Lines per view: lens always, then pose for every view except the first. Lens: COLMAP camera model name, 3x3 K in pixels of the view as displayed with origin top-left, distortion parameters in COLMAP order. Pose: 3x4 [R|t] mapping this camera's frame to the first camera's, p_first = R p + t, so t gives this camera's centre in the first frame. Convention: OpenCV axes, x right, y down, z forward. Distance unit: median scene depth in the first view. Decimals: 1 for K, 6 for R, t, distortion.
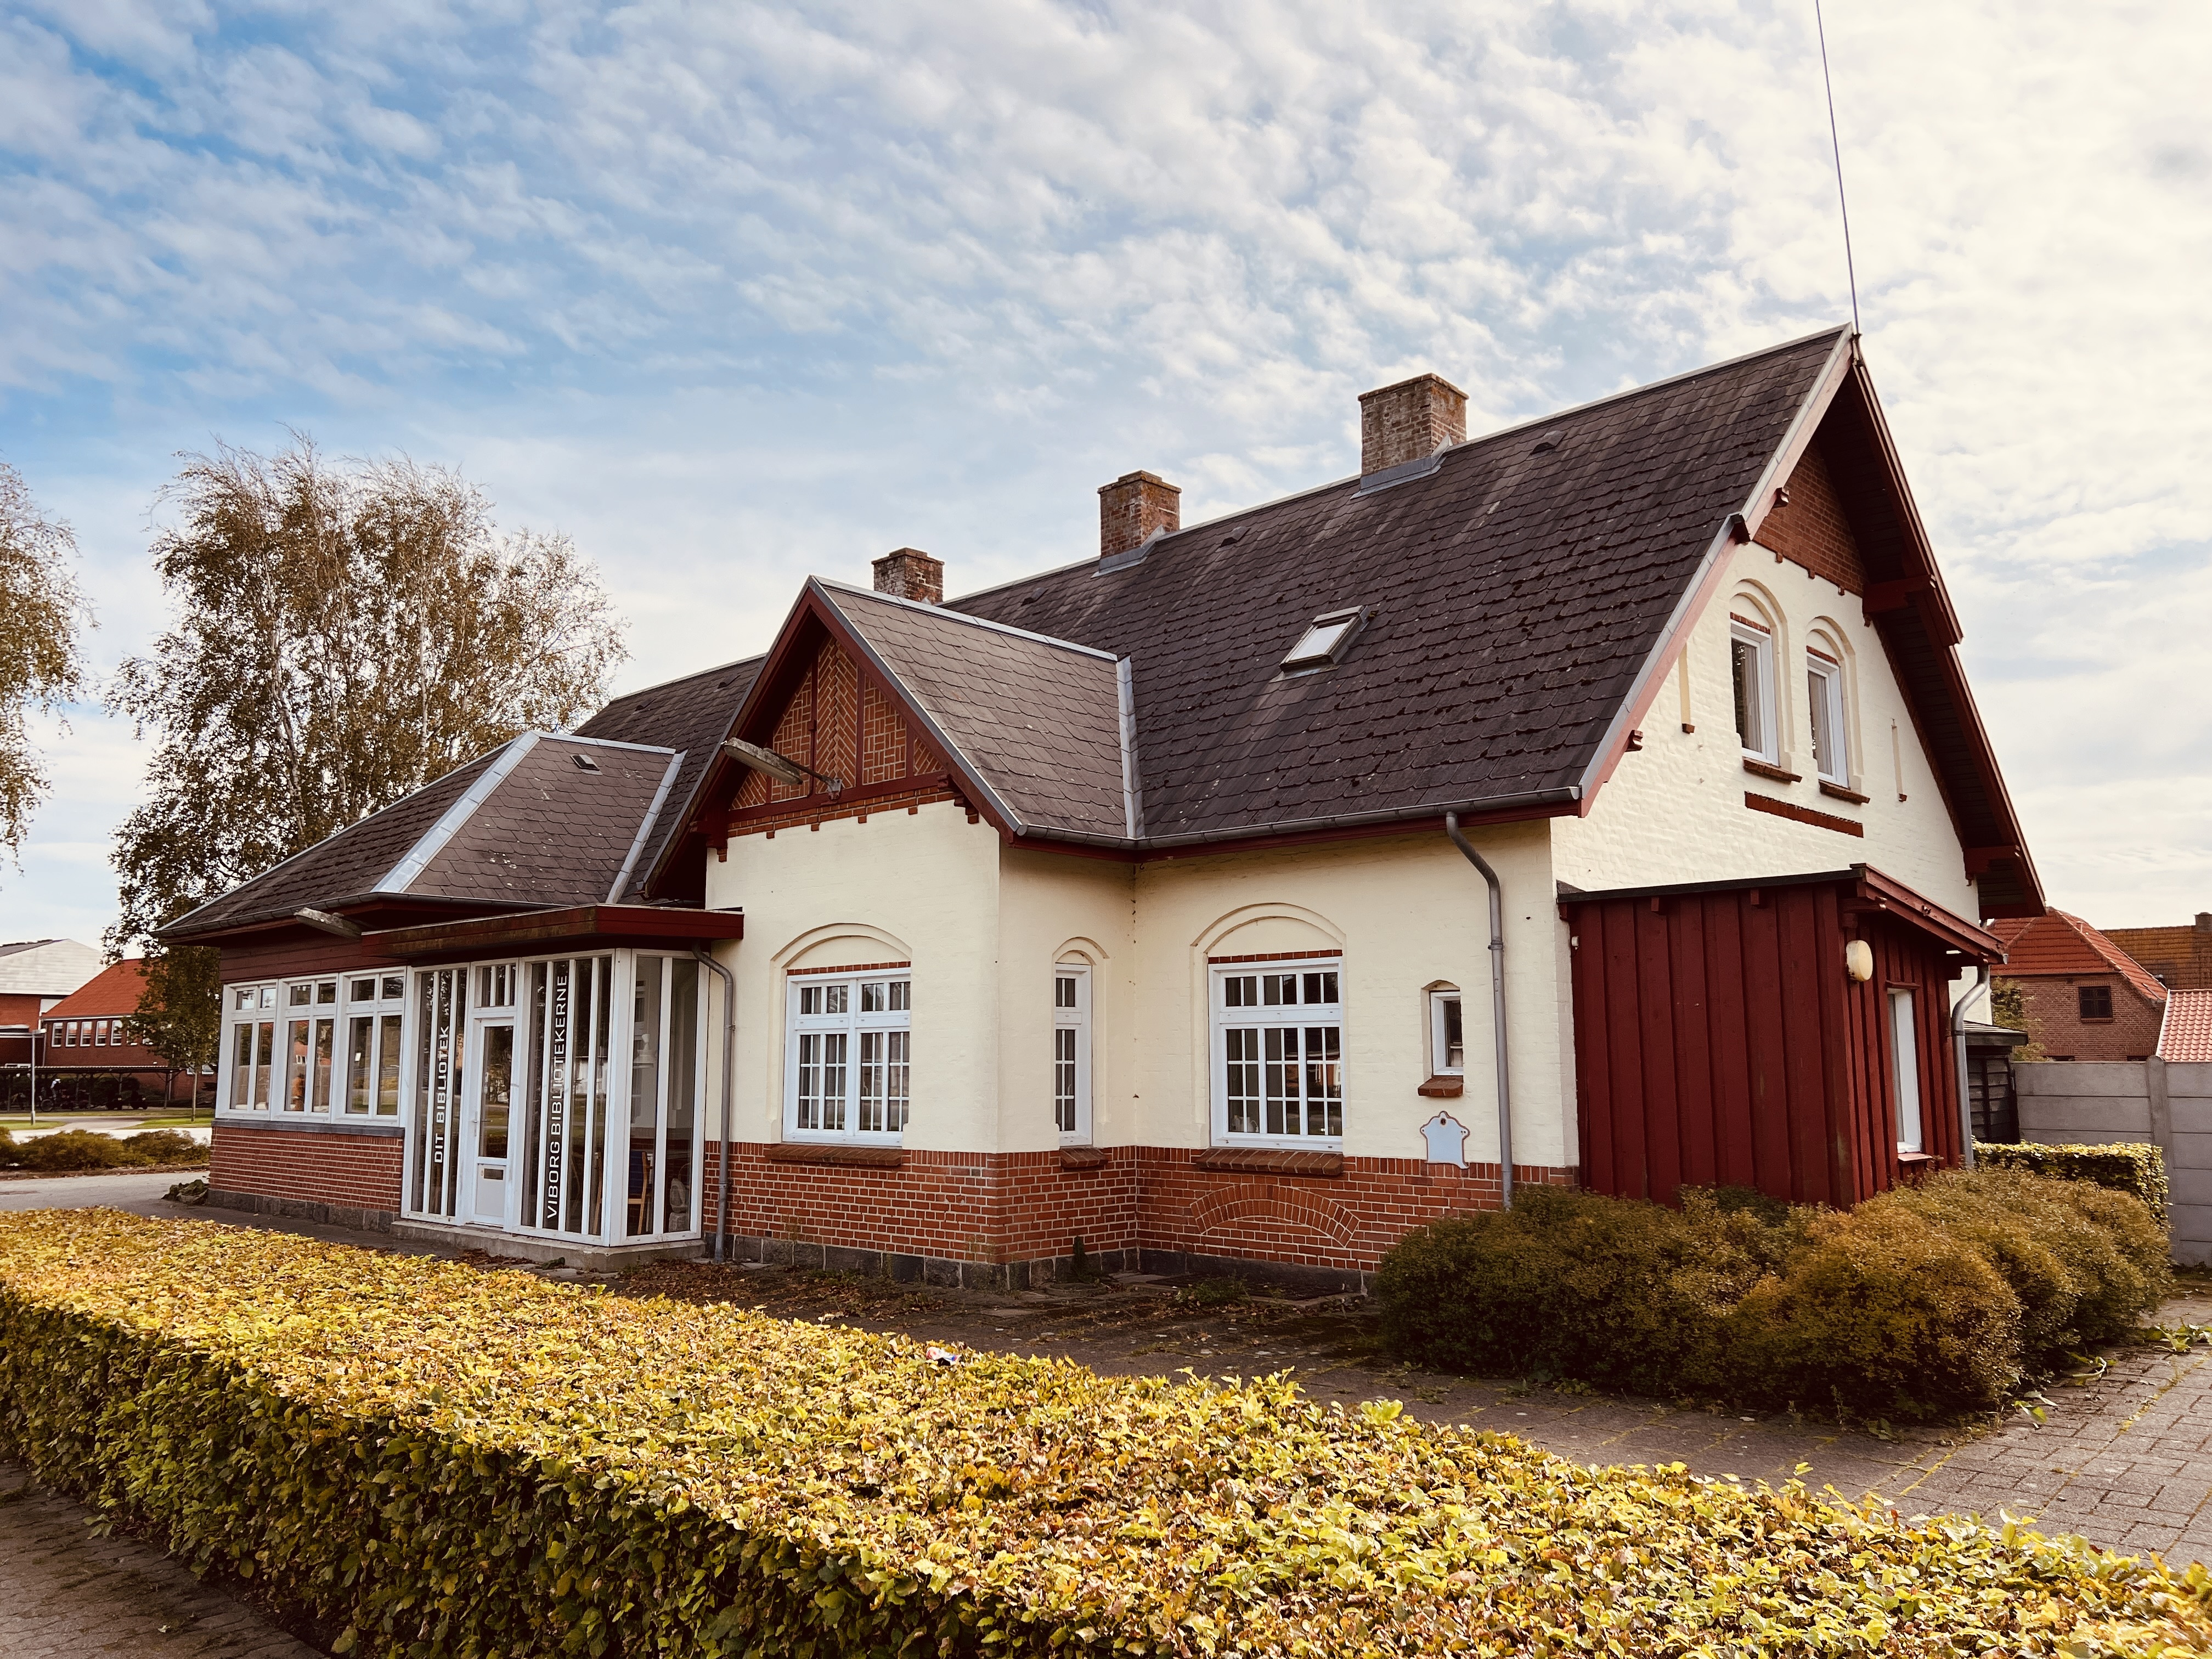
lens RADIAL K [[1649.7, 0, 1107.1], [0, 1649.7, 836.4], [0, 0, 1]] dist [0.094327, -0.126937]
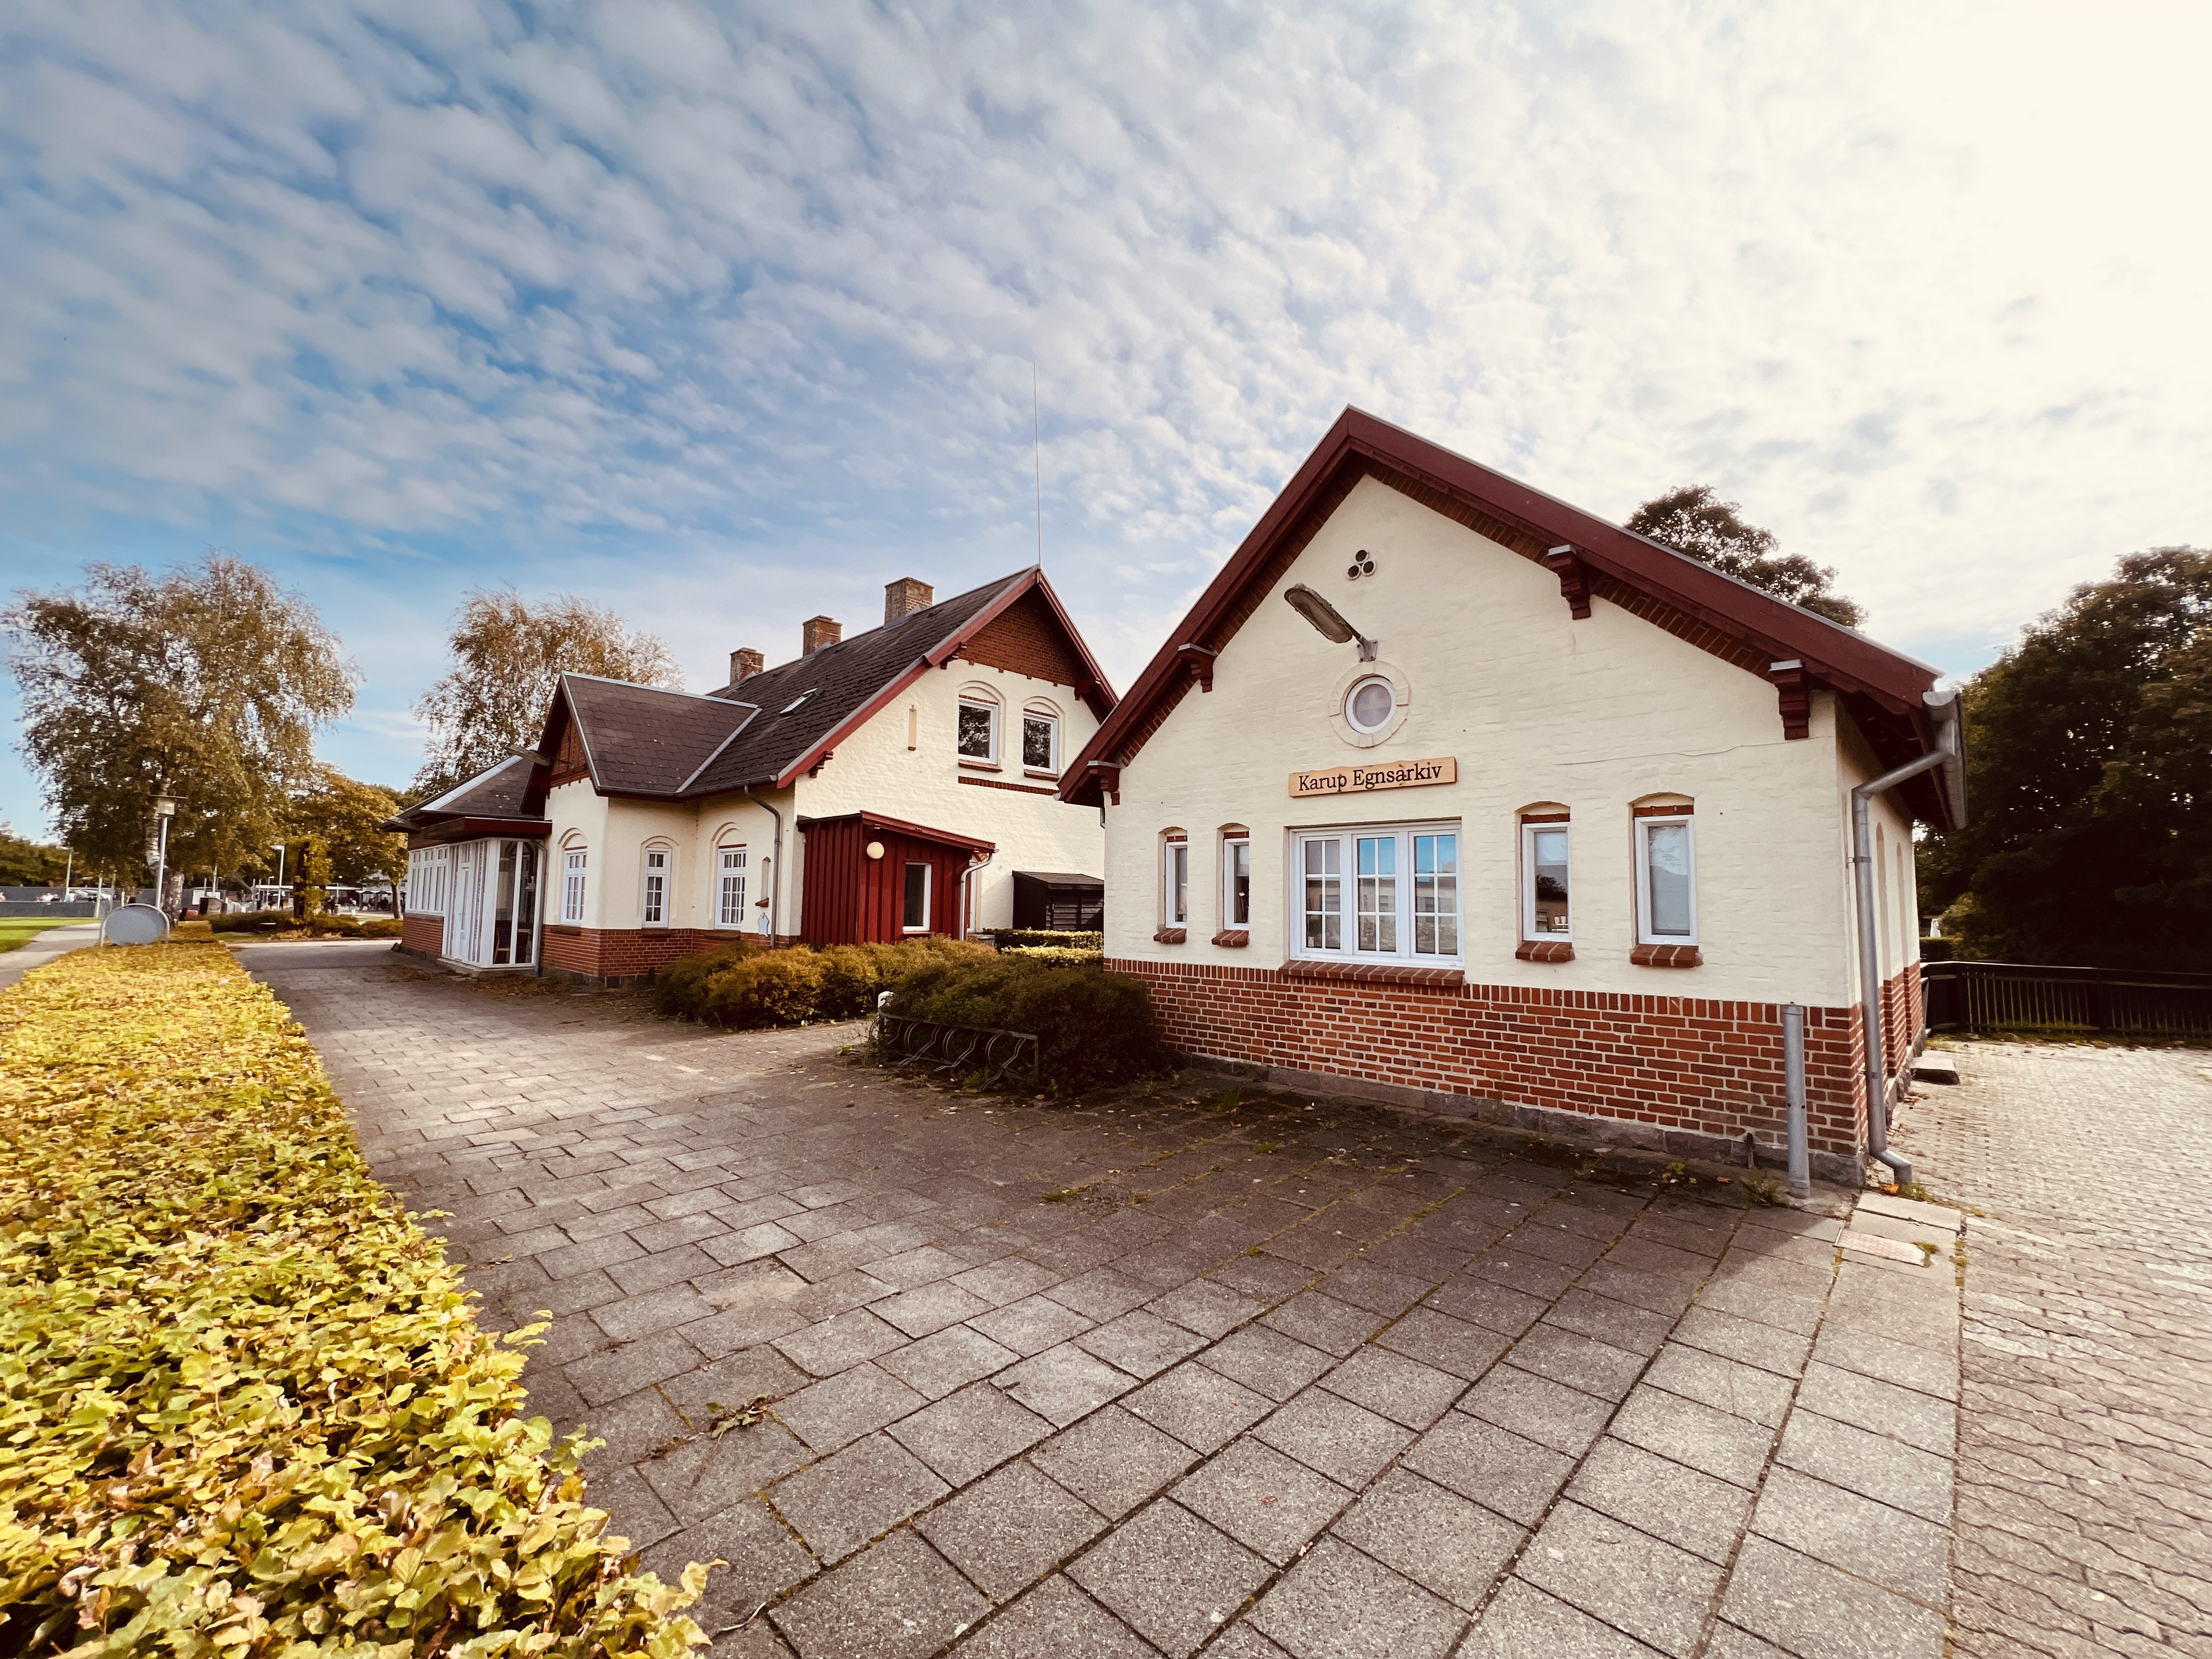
lens RADIAL K [[880.5, 0, 1105.5], [0, 880.5, 831.1], [0, 0, 1]] dist [0.001890, 0.000016]
pose [[0.999852, 0.016337, -0.005380, 0.593011], [-0.016022, 0.998401, 0.054203, -0.020549], [0.006257, -0.054109, 0.998515, -0.194314]]
